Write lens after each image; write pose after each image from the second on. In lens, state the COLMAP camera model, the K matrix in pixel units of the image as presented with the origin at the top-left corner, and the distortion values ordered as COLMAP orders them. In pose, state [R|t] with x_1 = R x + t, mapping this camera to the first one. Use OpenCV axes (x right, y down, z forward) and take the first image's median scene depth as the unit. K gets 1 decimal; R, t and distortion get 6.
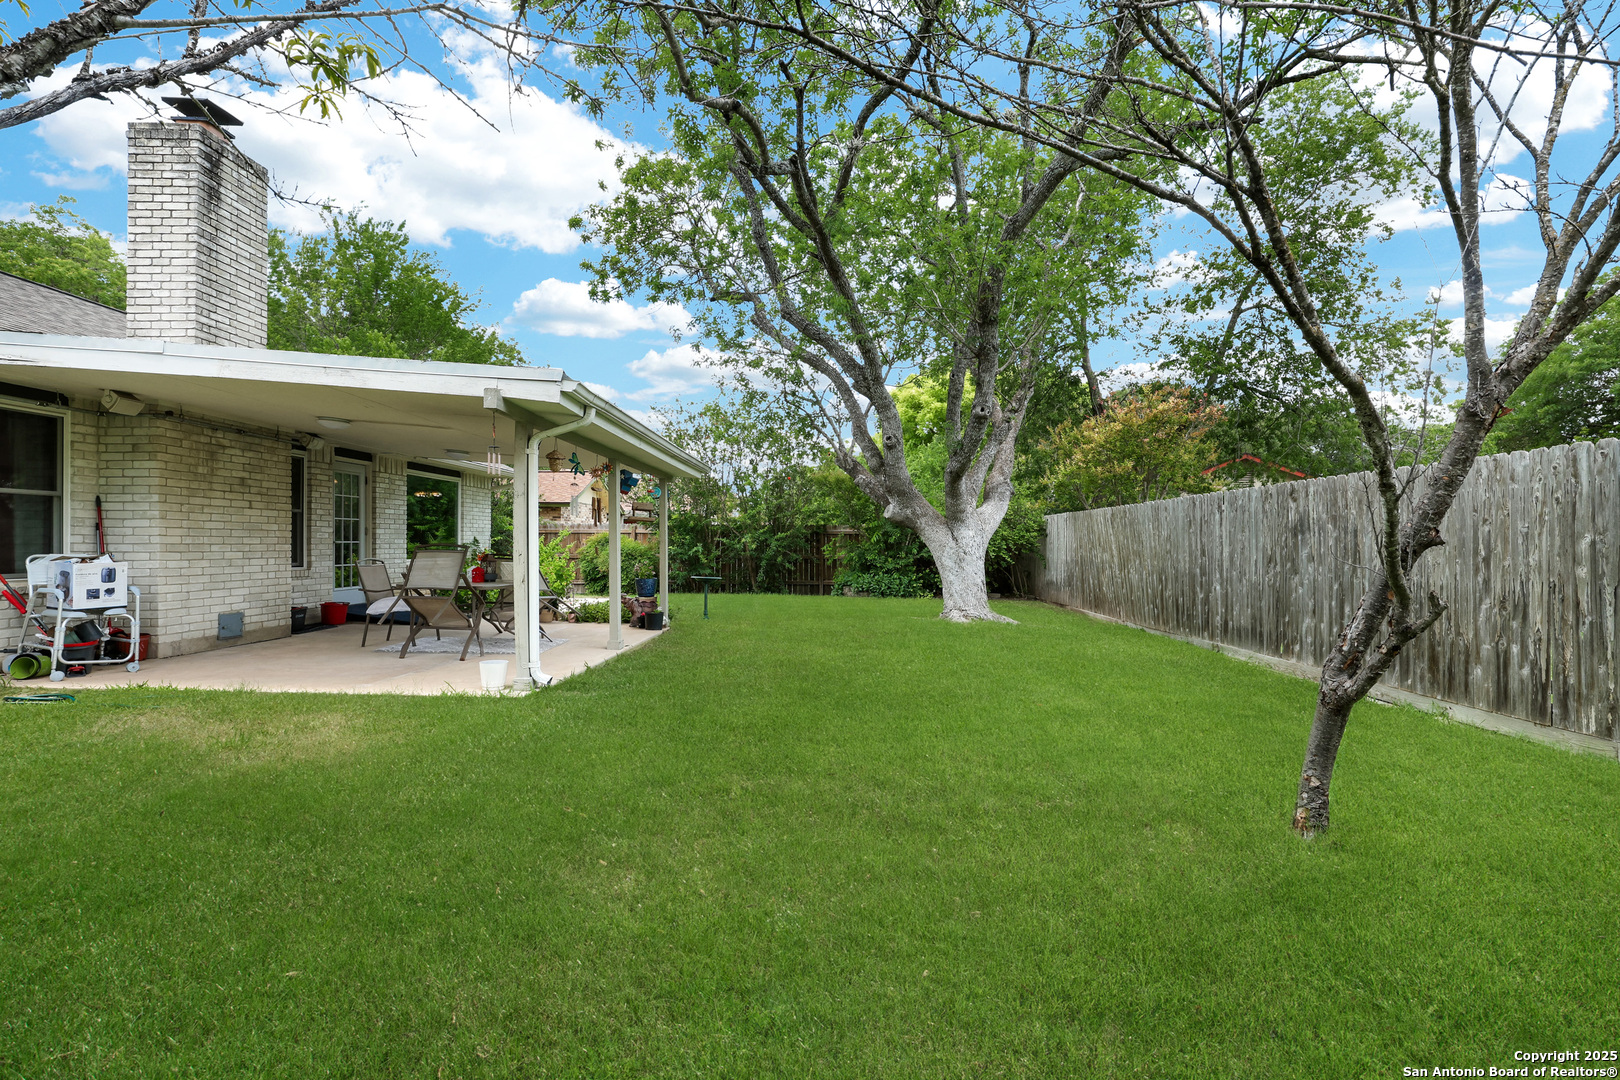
lens RADIAL K [[753.6, 0, 802.1], [0, 753.6, 539.7], [0, 0, 1]] dist [-0.000545, 0.000018]
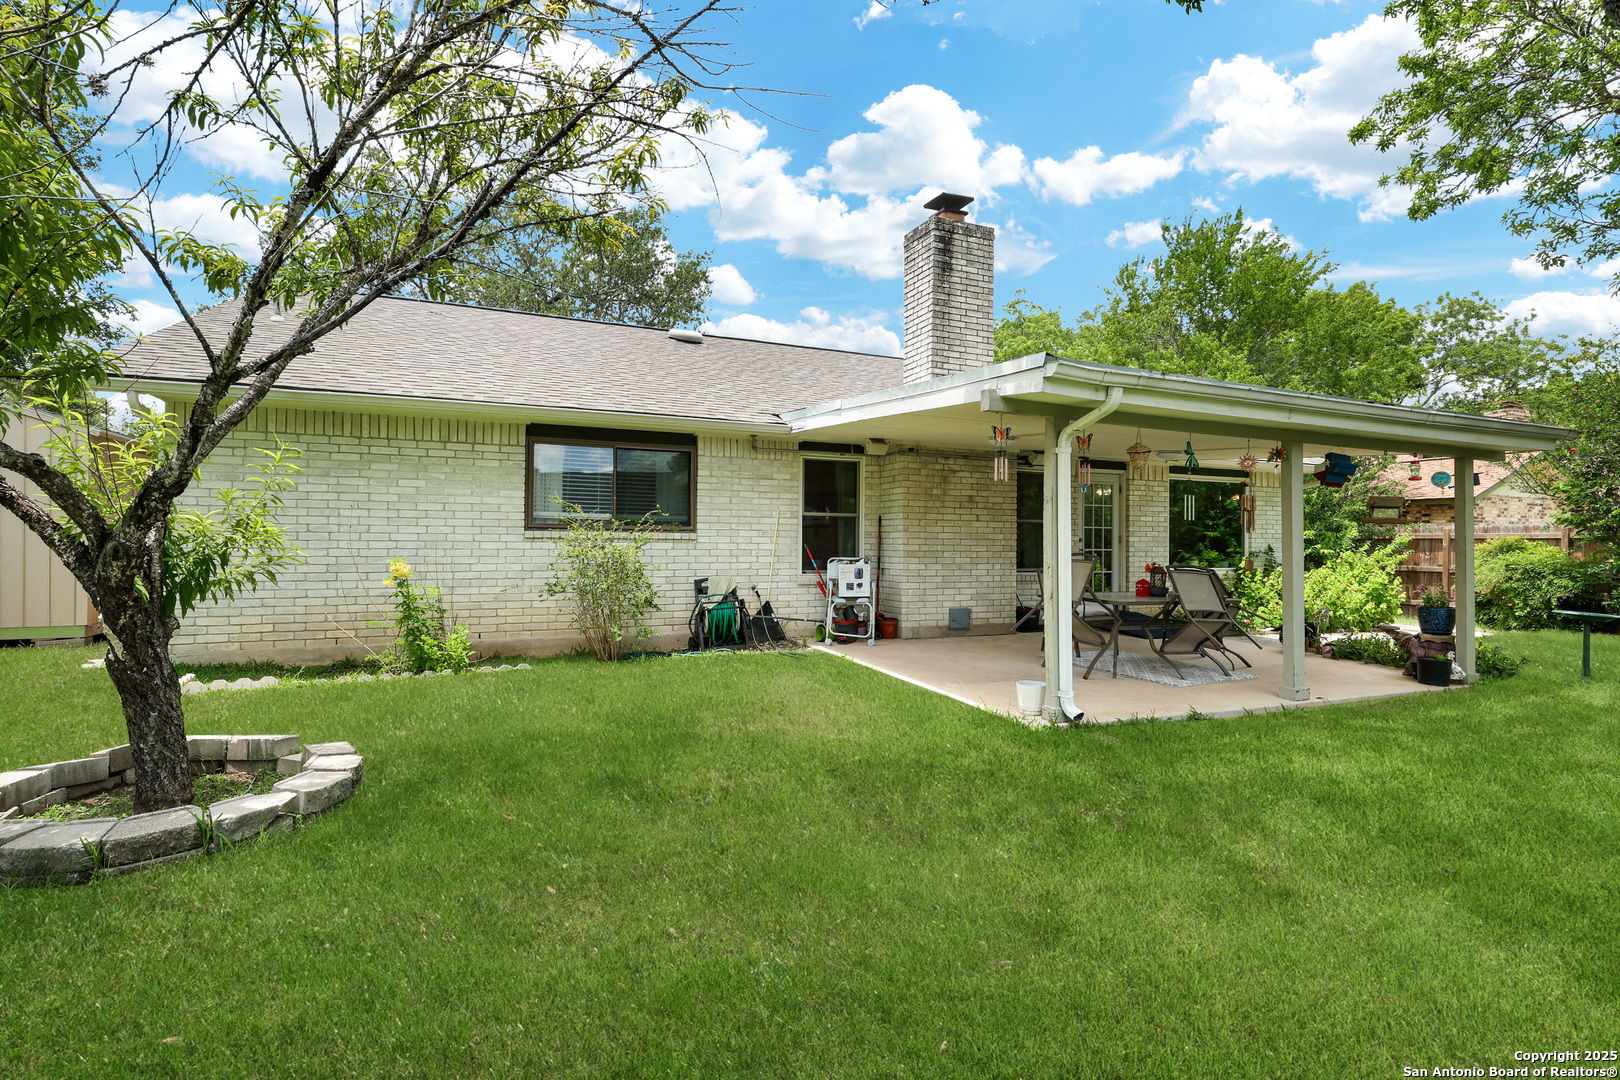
lens RADIAL K [[753.6, 0, 805.6], [0, 753.6, 536.7], [0, 0, 1]] dist [-0.000545, 0.000018]
pose [[0.418837, -0.007812, -0.908028, 0.241107], [-0.002219, 0.999951, -0.009627, -0.005435], [0.908059, 0.006047, 0.418799, 0.280319]]
